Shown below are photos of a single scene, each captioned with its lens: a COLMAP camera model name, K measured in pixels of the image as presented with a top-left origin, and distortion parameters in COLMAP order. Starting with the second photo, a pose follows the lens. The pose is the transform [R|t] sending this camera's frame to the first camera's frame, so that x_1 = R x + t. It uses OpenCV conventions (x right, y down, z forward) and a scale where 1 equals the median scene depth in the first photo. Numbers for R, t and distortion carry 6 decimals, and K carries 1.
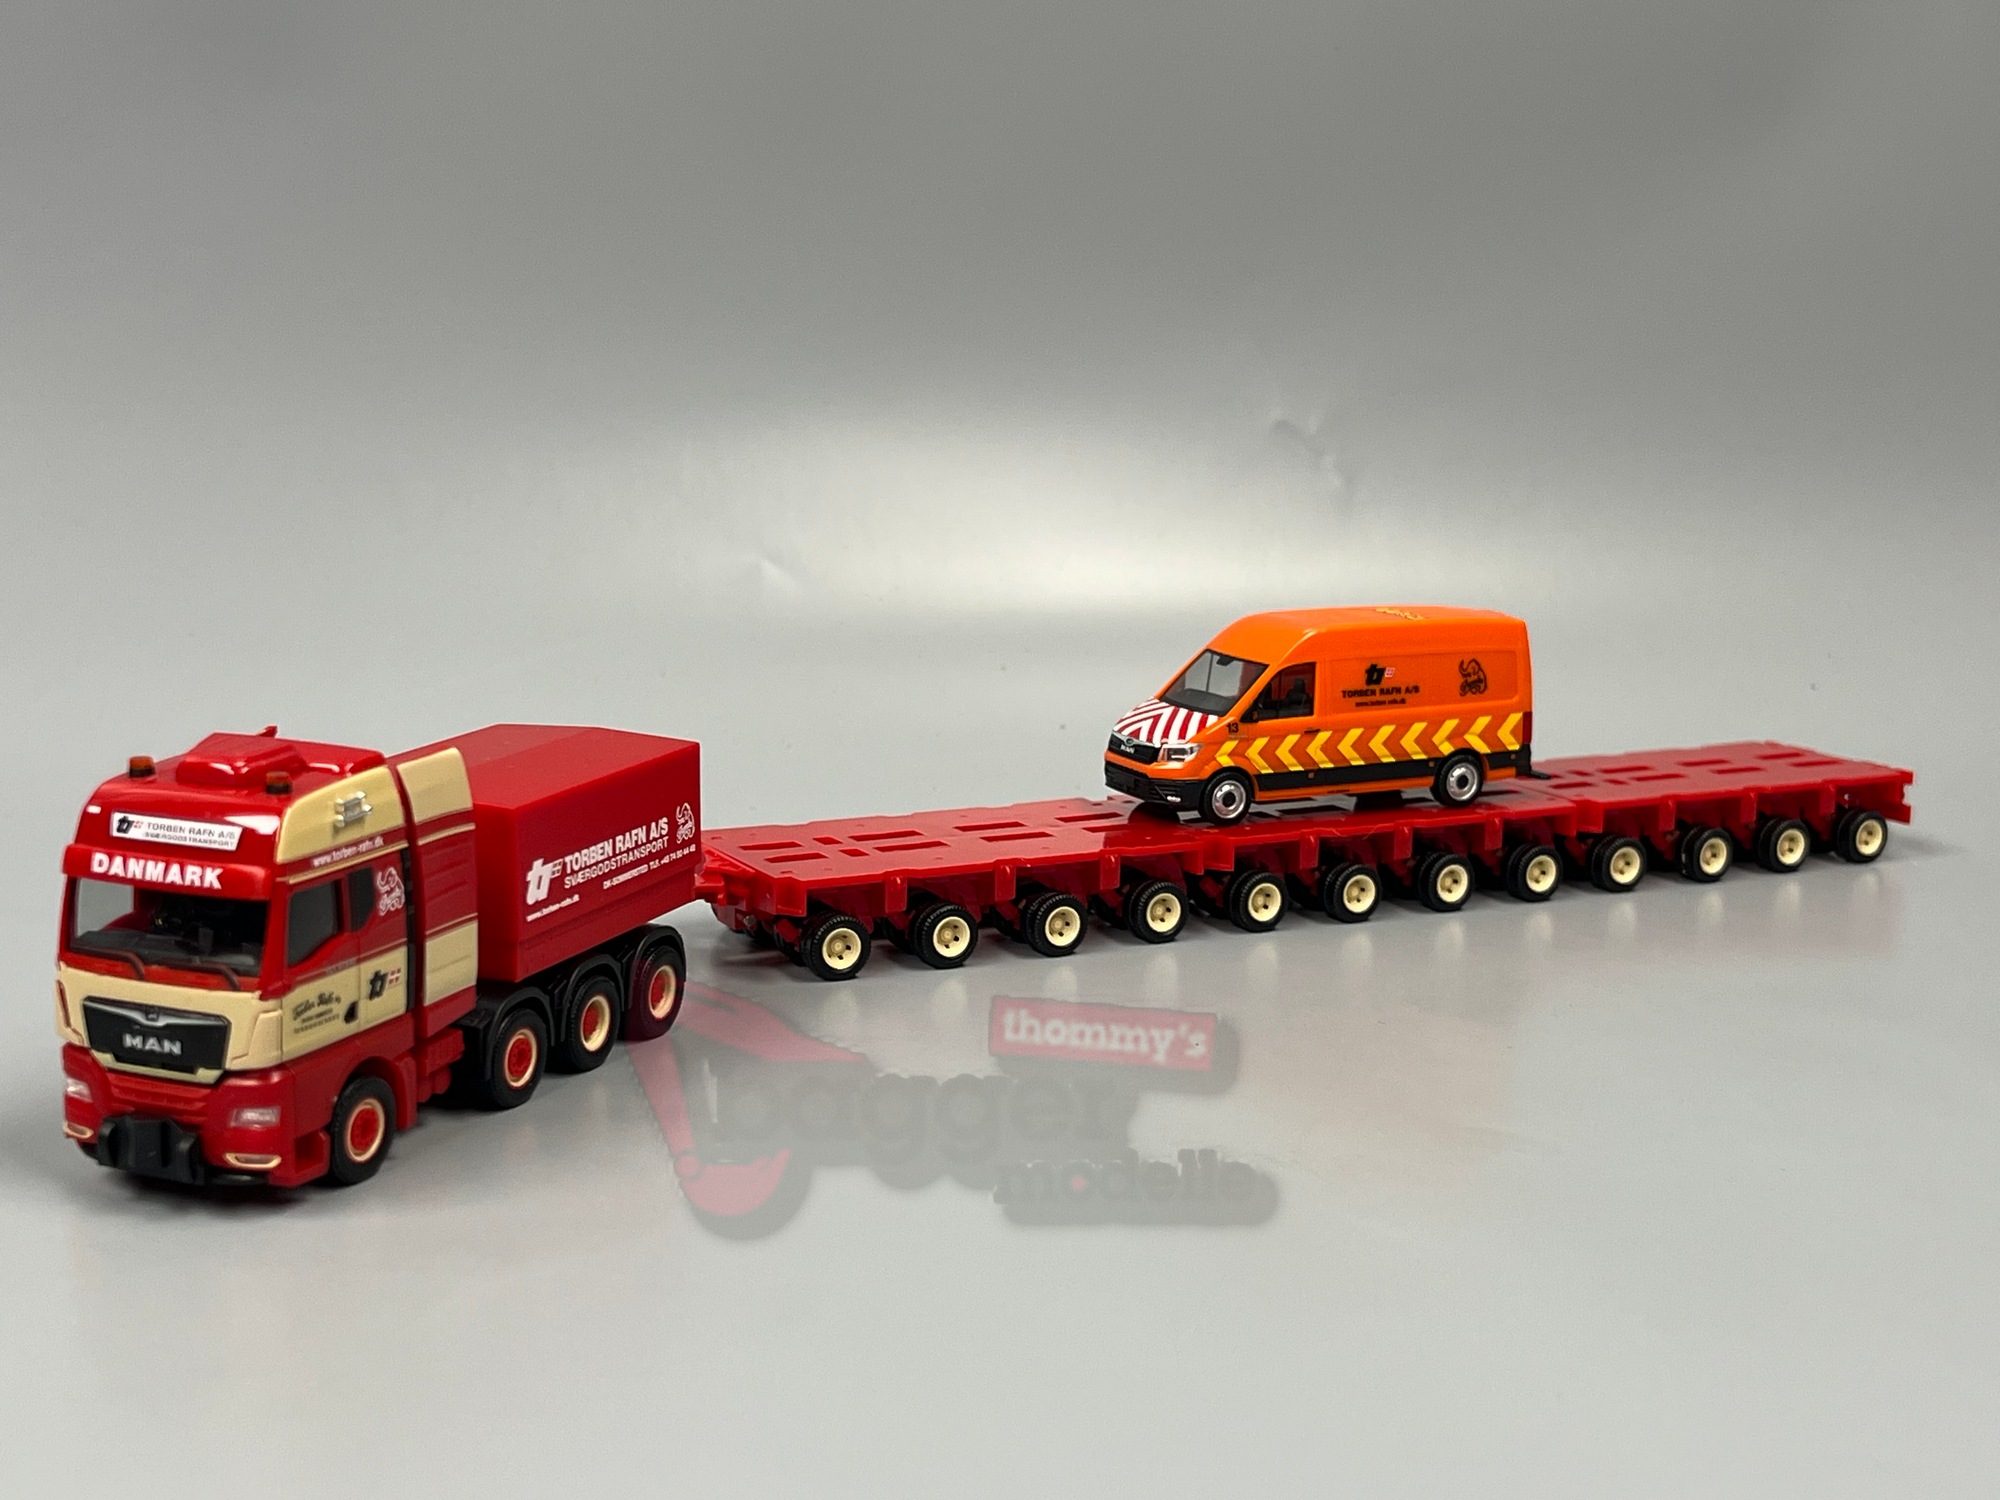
lens RADIAL K [[2893.3, 0, 996.9], [0, 2893.3, 746.8], [0, 0, 1]] dist [0.070661, 0.000000]
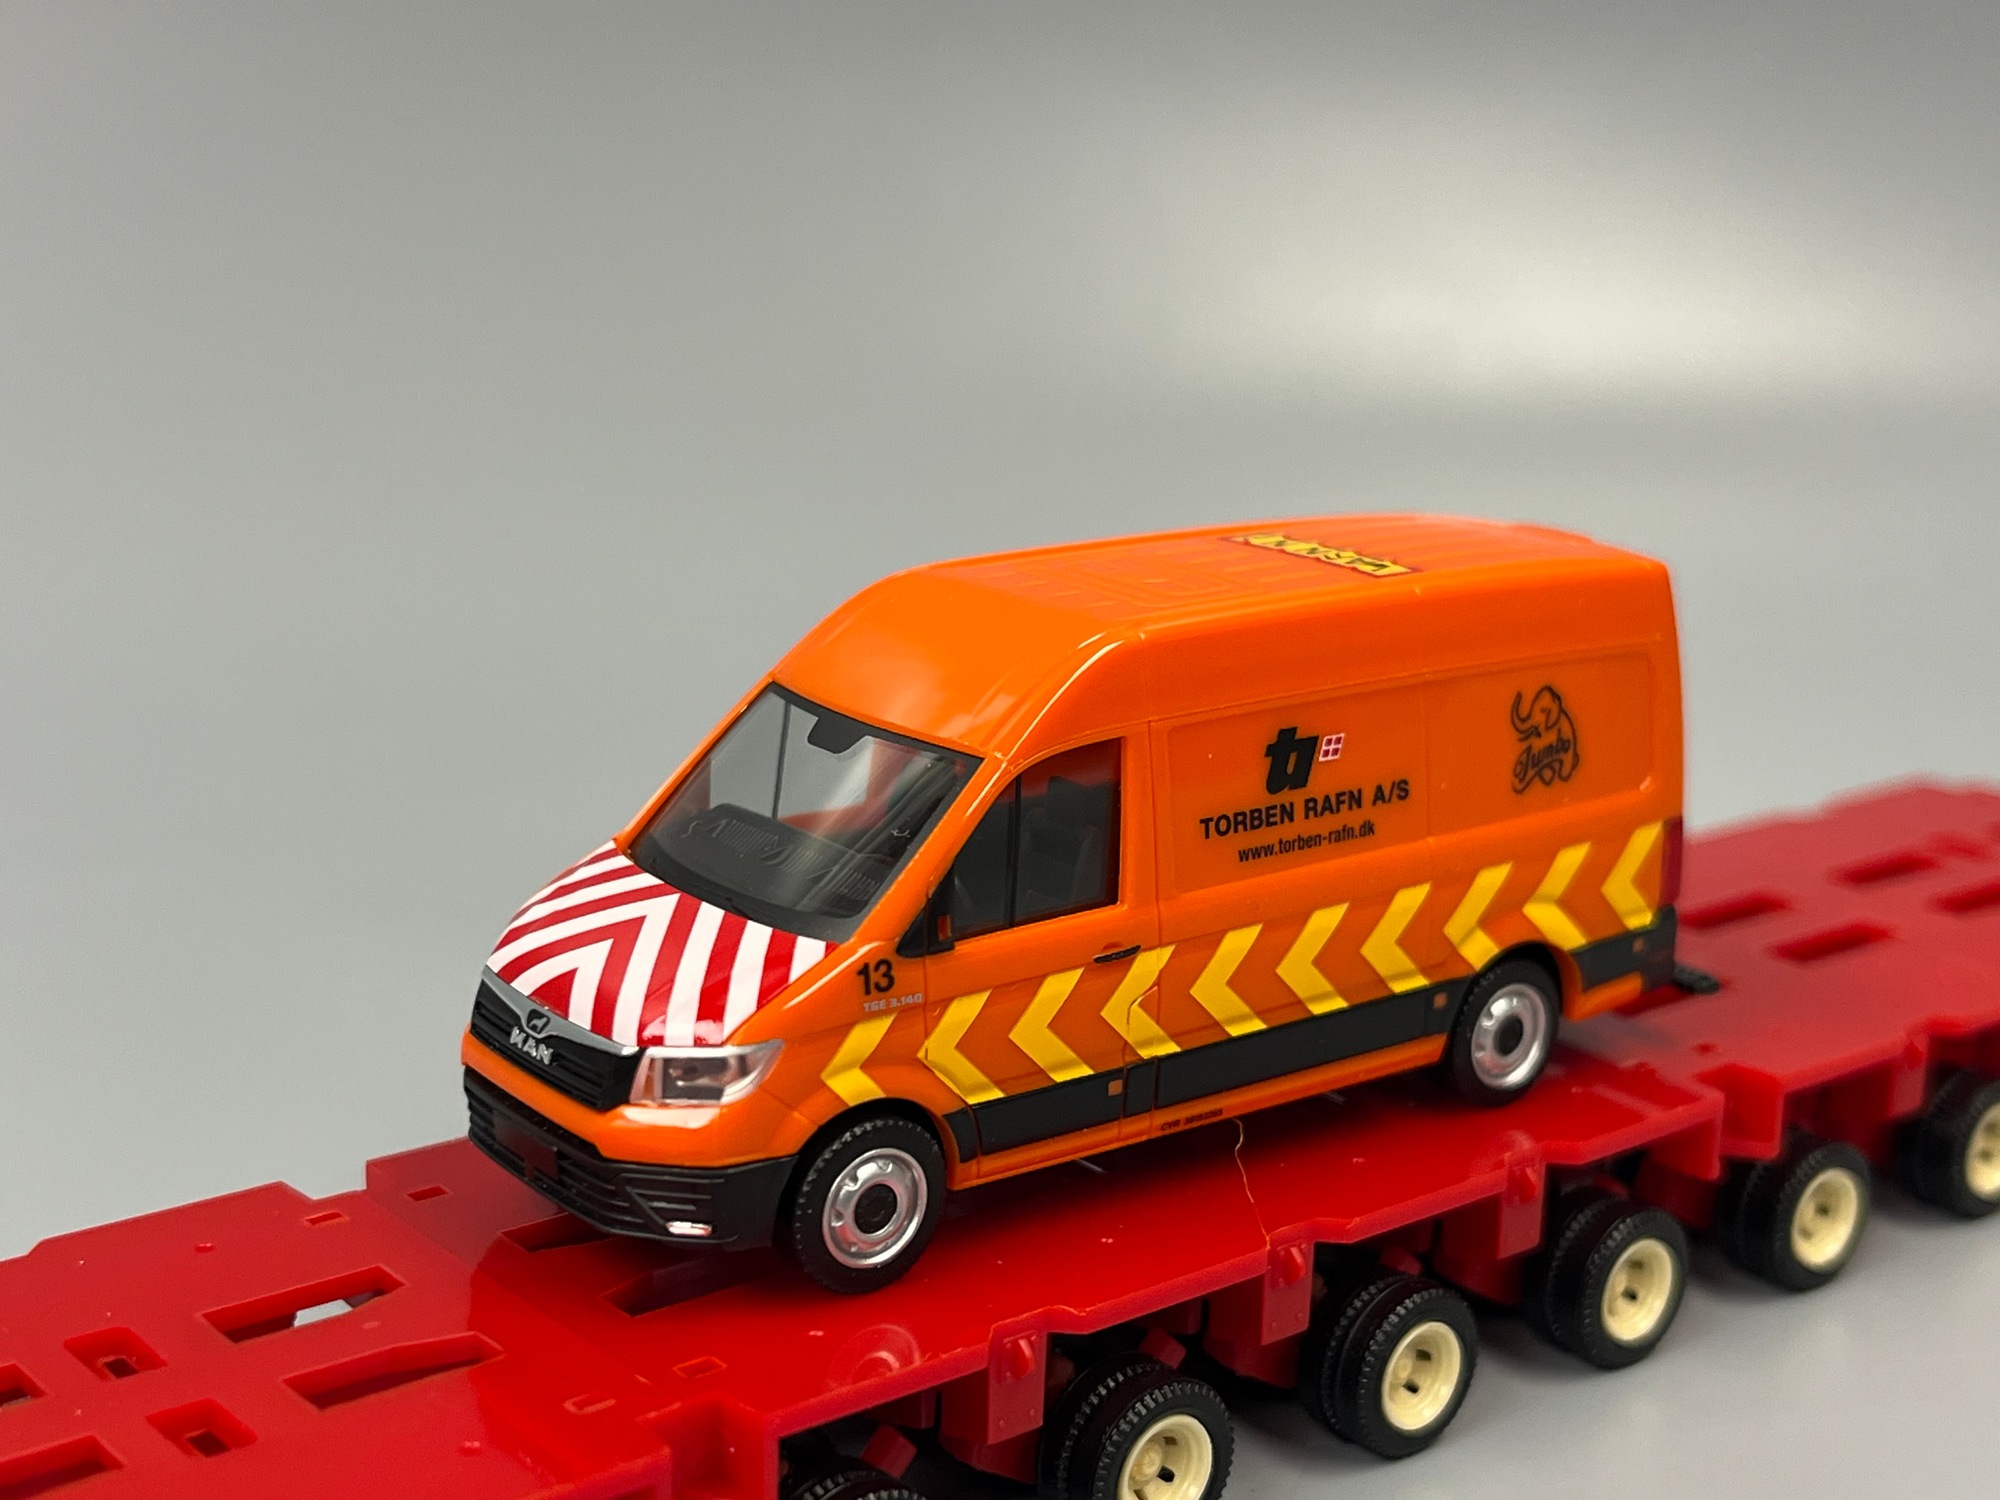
lens RADIAL K [[2893.3, 0, 1001.3], [0, 2893.3, 750.7], [0, 0, 1]] dist [0.070661, 0.000000]
pose [[0.984159, -0.043802, 0.171794, 0.042351], [0.029297, 0.995857, 0.086080, -0.055010], [-0.174853, -0.079683, 0.981365, 0.686831]]
